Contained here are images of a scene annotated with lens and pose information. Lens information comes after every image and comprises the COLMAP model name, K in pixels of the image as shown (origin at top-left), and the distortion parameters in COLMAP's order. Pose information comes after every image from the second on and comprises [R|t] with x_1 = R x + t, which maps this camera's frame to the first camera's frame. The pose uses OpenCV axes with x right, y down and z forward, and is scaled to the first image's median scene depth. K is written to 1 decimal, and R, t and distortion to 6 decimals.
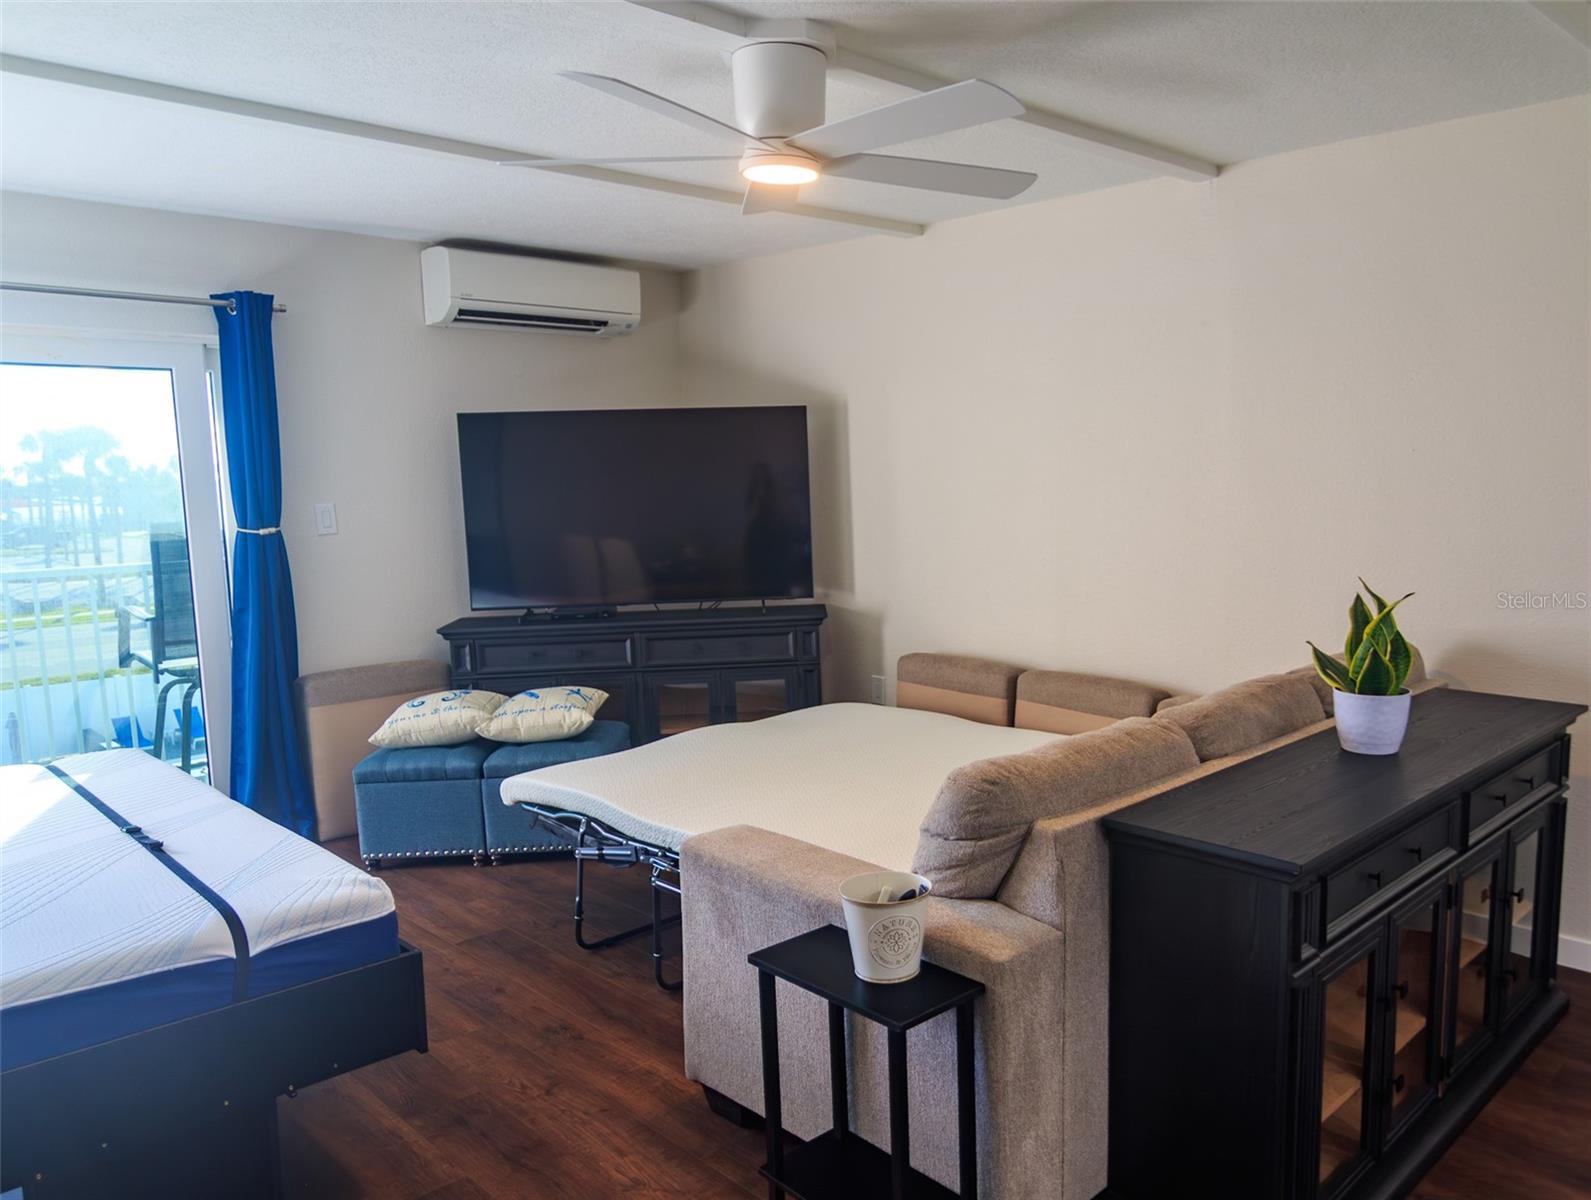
lens RADIAL K [[1211.0, 0, 916.3], [0, 1211.0, 618.6], [0, 0, 1]] dist [-0.003211, -0.001545]
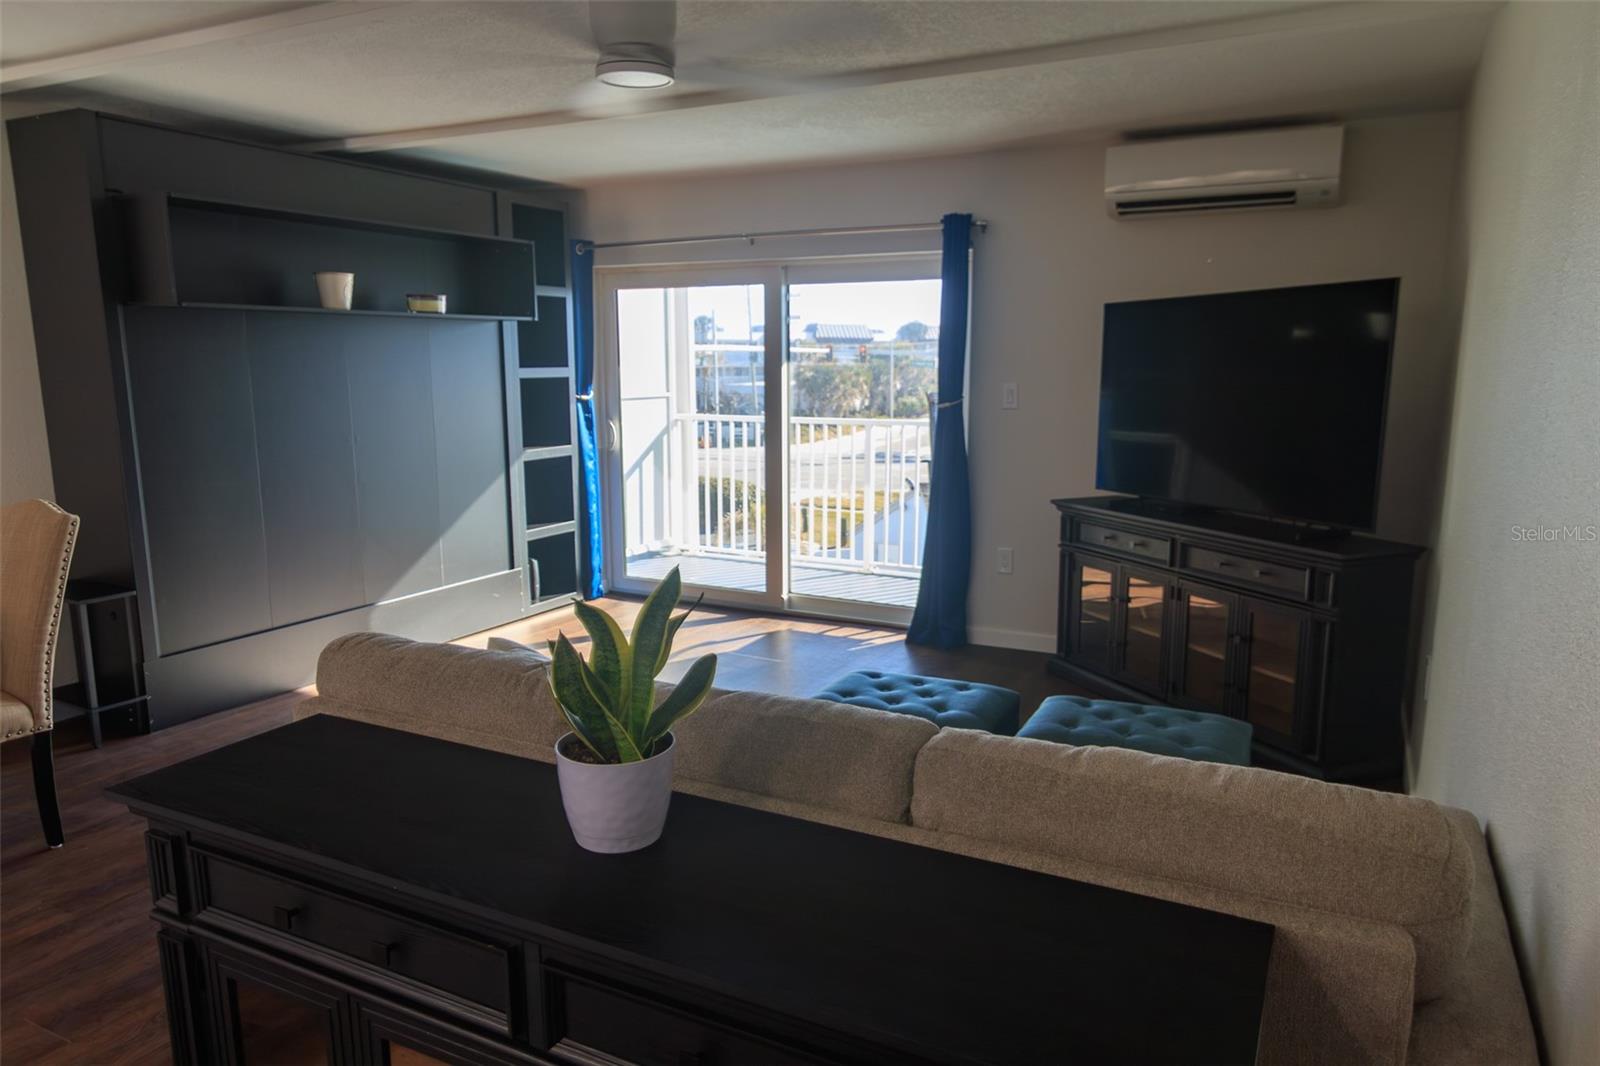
lens RADIAL K [[1064.8, 0, 804.8], [0, 1064.8, 551.9], [0, 0, 1]] dist [0.003361, 0.001363]
pose [[0.275491, 0.188879, -0.942565, 0.510550], [-0.125024, 0.979219, 0.159683, -0.077127], [0.953139, 0.073852, 0.293380, 0.522022]]
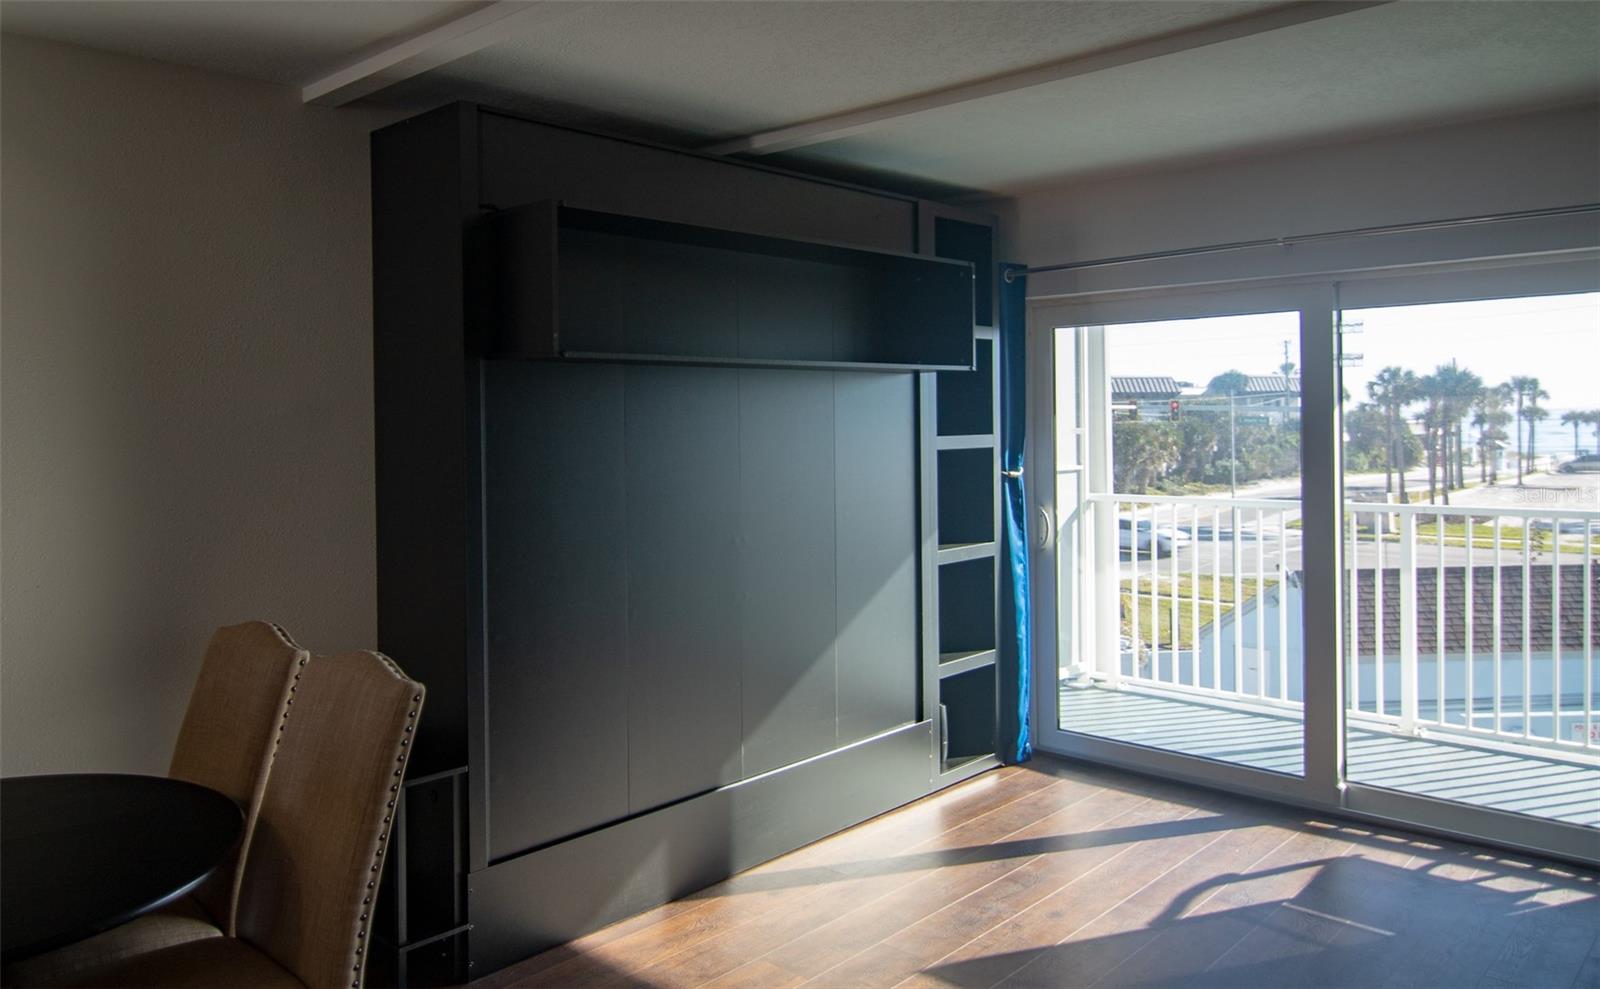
lens RADIAL K [[1166.5, 0, 722.5], [0, 1166.5, 422.5], [0, 0, 1]] dist [-0.008668, -0.006514]
pose [[-0.018662, 0.019129, -0.999643, 0.190745], [-0.112288, 0.993452, 0.021107, -0.058945], [0.993500, 0.112641, -0.016392, 0.390139]]
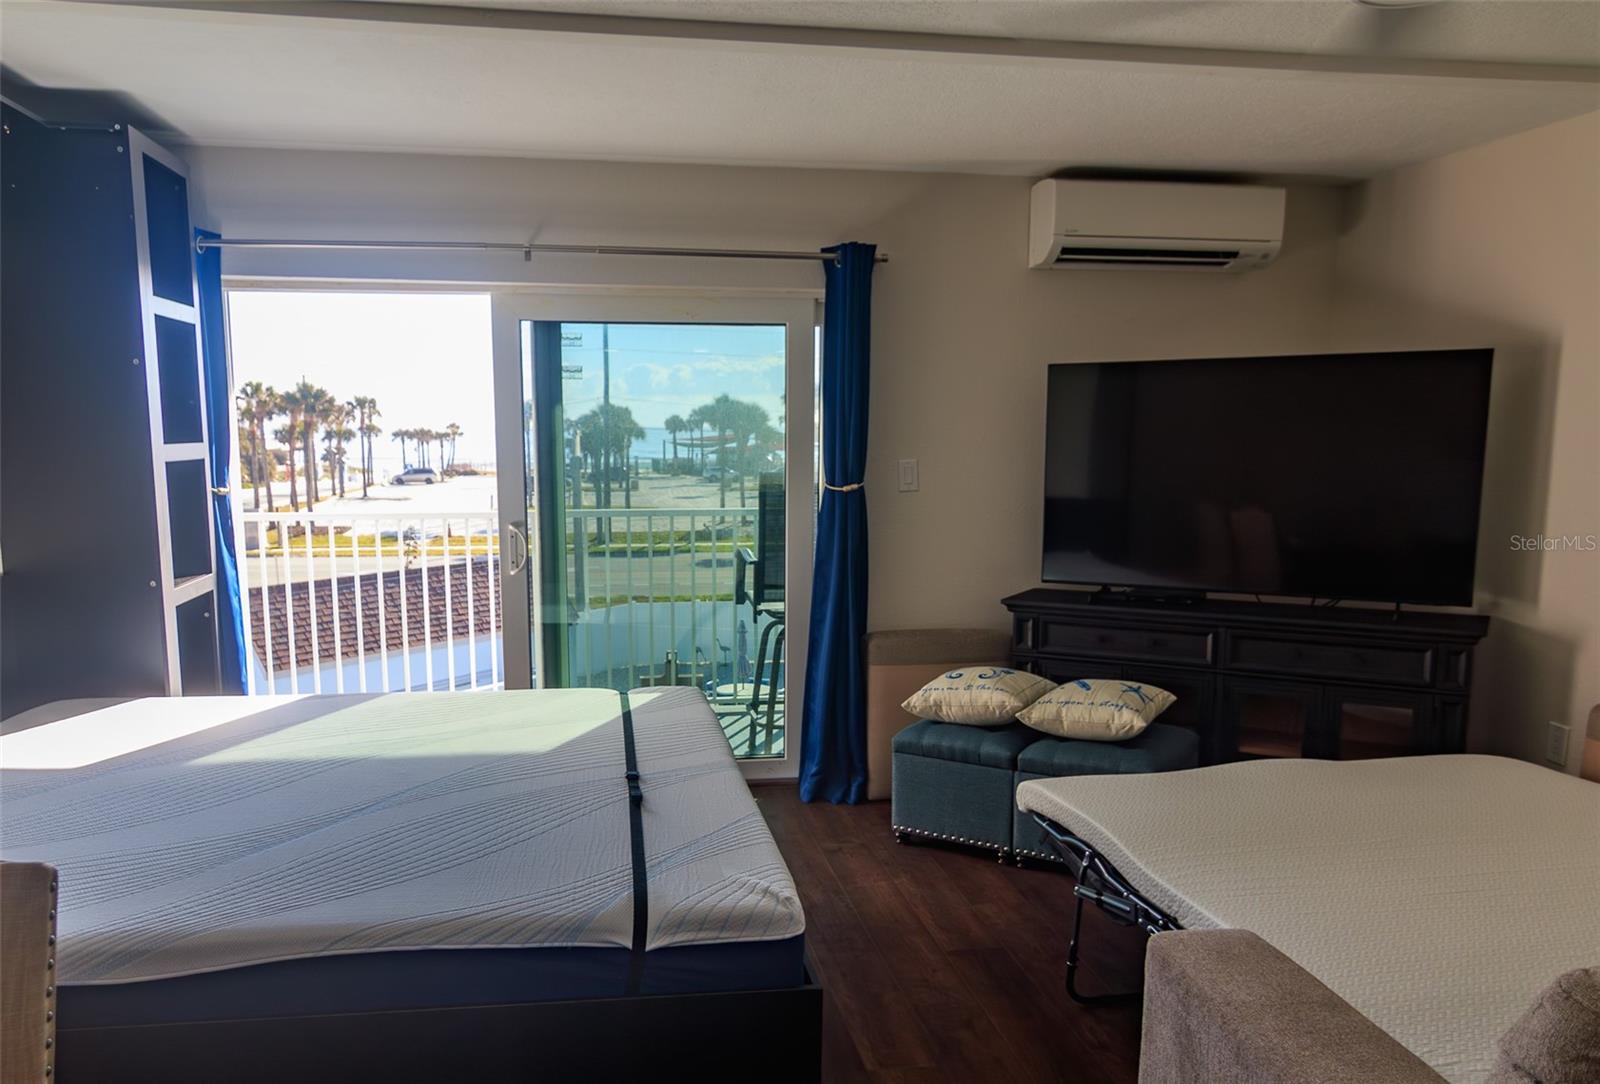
lens RADIAL K [[1226.8, 0, 762.1], [0, 1226.8, 627.4], [0, 0, 1]] dist [-0.000304, 0.002918]
pose [[0.791685, 0.116279, -0.599761, 0.027427], [-0.092008, 0.993216, 0.071109, -0.020598], [0.603961, -0.001113, 0.797013, 0.145739]]
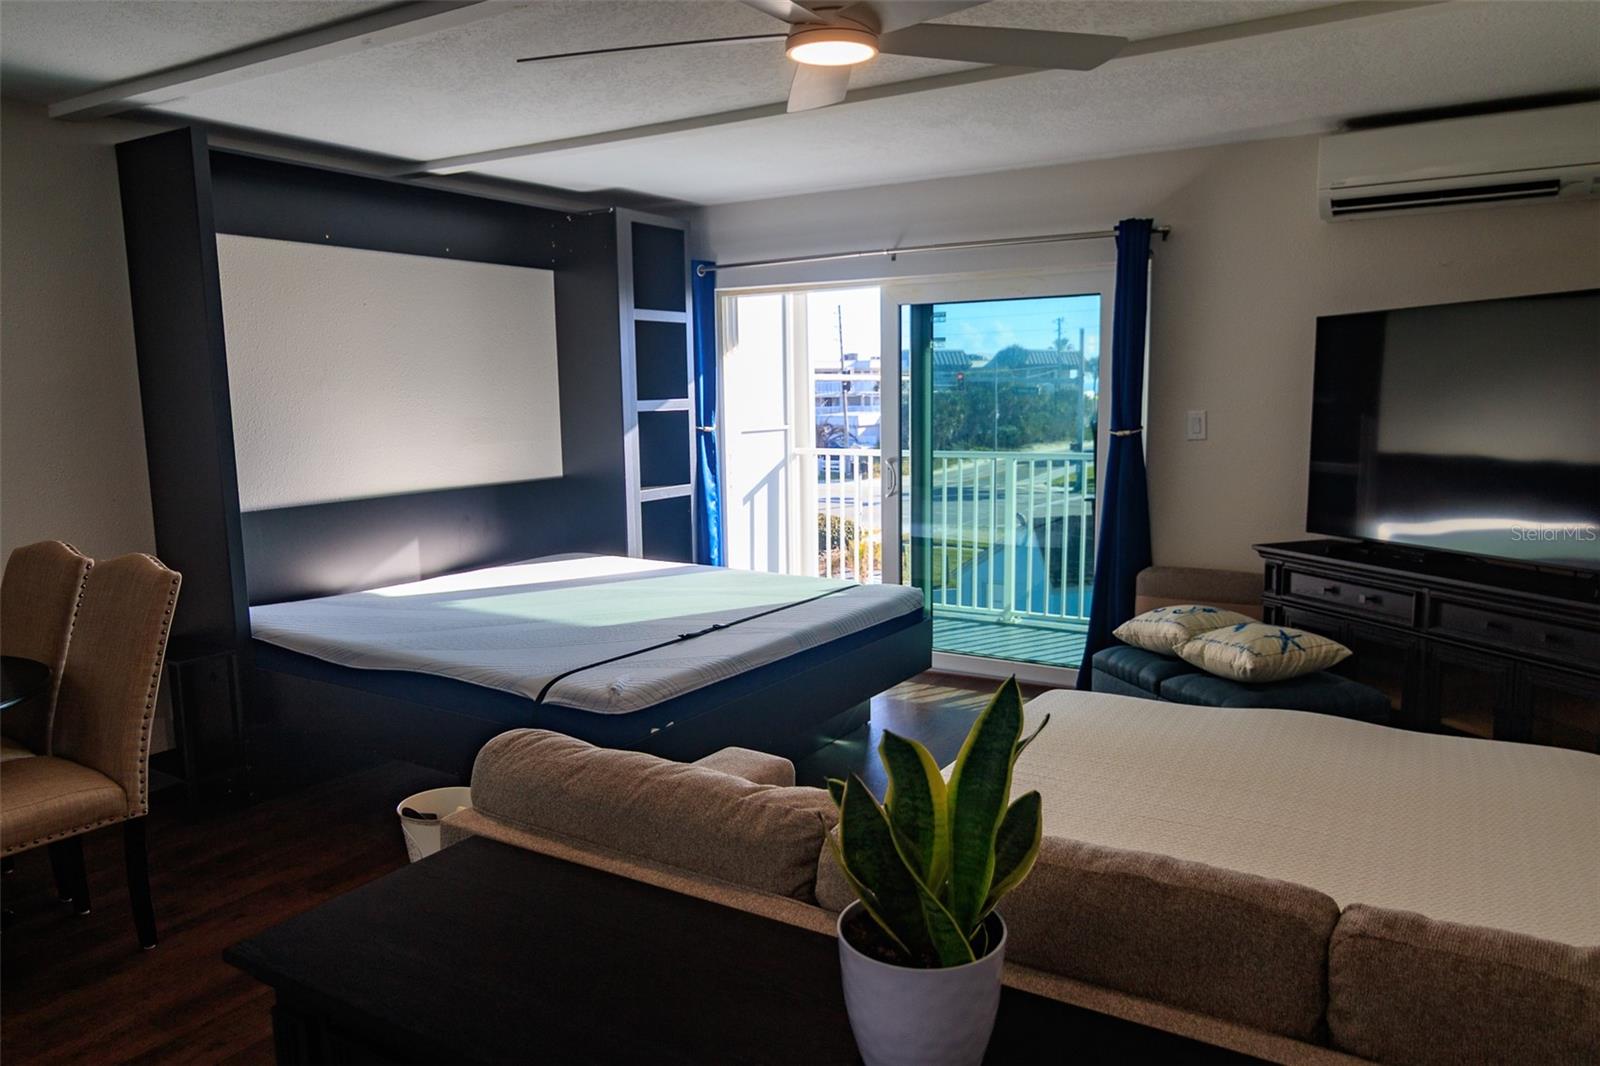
lens RADIAL K [[1115.0, 0, 809.0], [0, 1115.0, 549.6], [0, 0, 1]] dist [0.001566, -0.001572]
pose [[0.203014, 0.154702, -0.966878, 0.417689], [-0.112422, 0.984593, 0.133931, -0.070250], [0.972701, 0.081509, 0.217278, 0.486226]]
